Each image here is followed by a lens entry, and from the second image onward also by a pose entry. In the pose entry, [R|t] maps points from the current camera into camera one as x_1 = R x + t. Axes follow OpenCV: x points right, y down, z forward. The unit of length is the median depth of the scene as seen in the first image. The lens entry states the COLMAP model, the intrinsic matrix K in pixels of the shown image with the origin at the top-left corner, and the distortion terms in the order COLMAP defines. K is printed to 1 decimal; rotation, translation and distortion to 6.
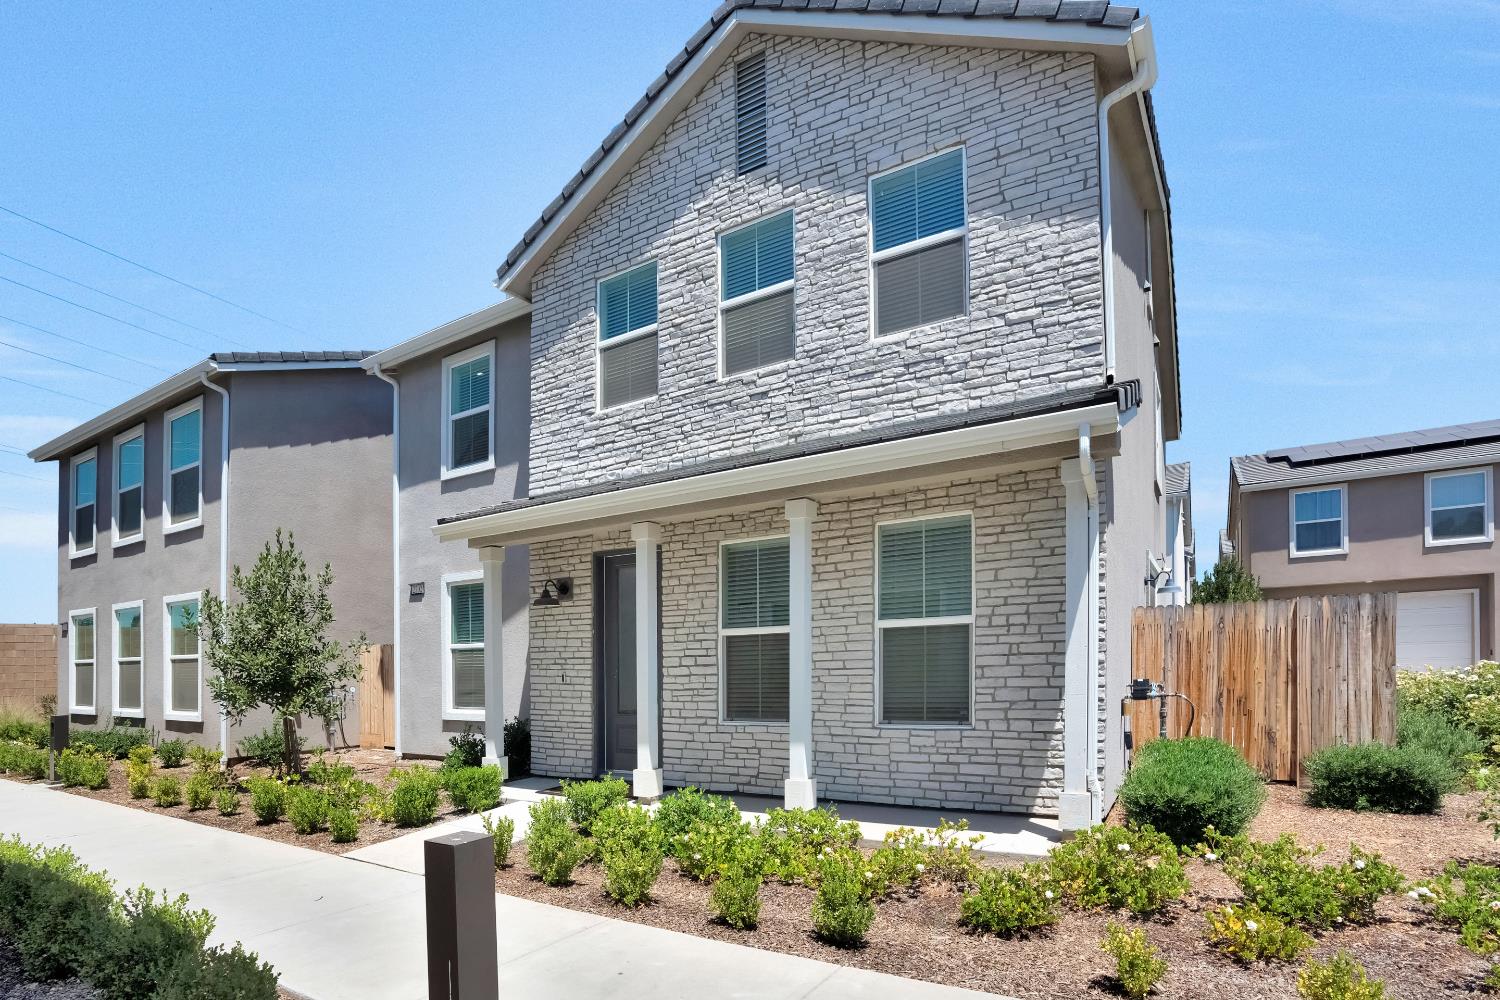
lens RADIAL K [[710.9, 0, 670.5], [0, 710.9, 644.2], [0, 0, 1]] dist [-0.055739, 0.024418]
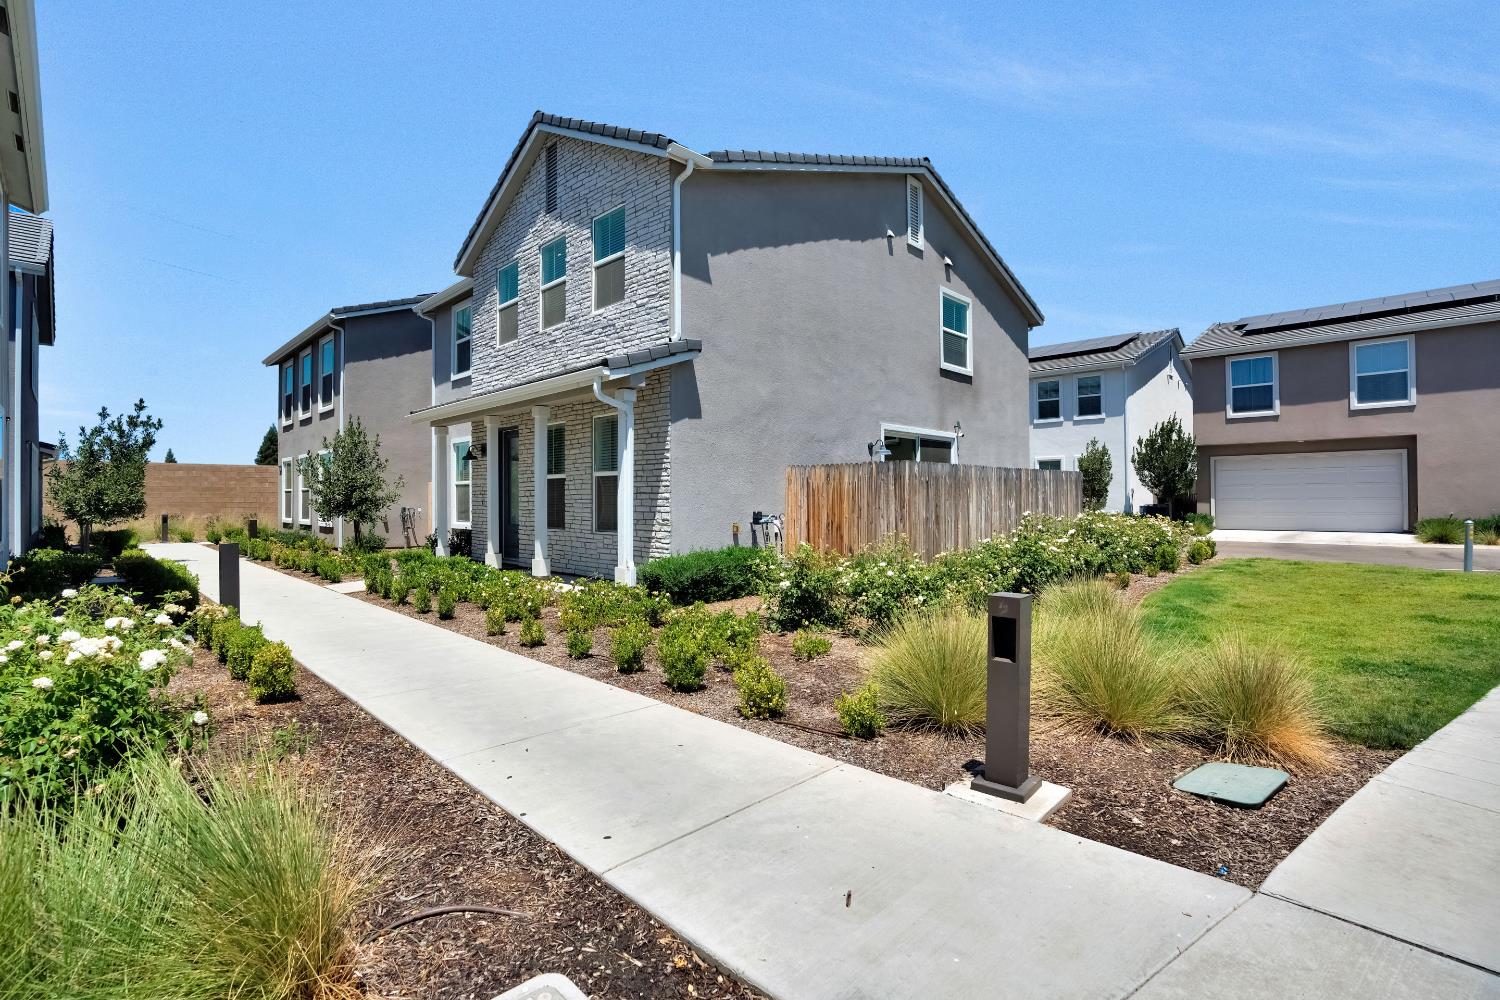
lens RADIAL K [[710.9, 0, 755.8], [0, 710.9, 491.5], [0, 0, 1]] dist [-0.055739, 0.024418]
pose [[0.973775, 0.020988, -0.226542, 0.923441], [-0.020249, 0.999779, 0.005586, -0.003980], [0.226609, -0.000853, 0.973985, -0.529425]]
